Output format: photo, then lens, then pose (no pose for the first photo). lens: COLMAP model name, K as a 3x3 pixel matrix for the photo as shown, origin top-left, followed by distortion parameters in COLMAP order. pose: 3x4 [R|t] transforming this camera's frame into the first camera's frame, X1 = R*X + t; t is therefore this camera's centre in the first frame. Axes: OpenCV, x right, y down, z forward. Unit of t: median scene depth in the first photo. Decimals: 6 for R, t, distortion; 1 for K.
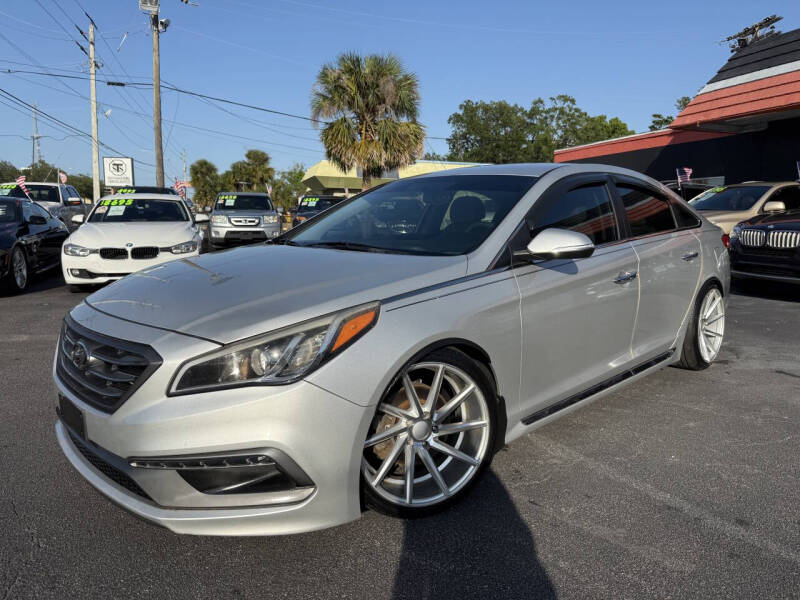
lens RADIAL K [[570.3, 0, 407.2], [0, 570.3, 305.5], [0, 0, 1]] dist [0.040949, -0.062582]
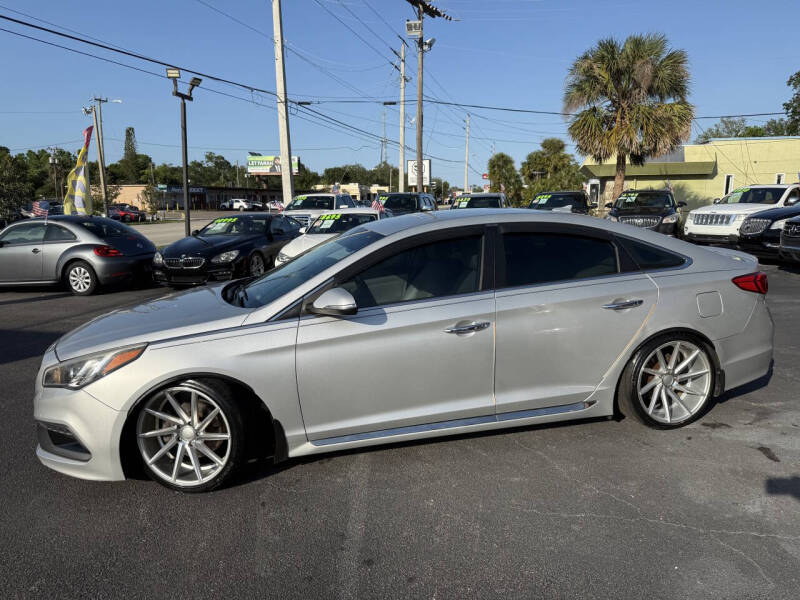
lens RADIAL K [[570.3, 0, 400.8], [0, 570.3, 303.1], [0, 0, 1]] dist [0.040949, -0.062582]
pose [[0.858621, 0.058853, -0.509222, 0.312410], [-0.048230, 0.998256, 0.034050, -0.047866], [0.510337, -0.004676, 0.859962, 0.010388]]
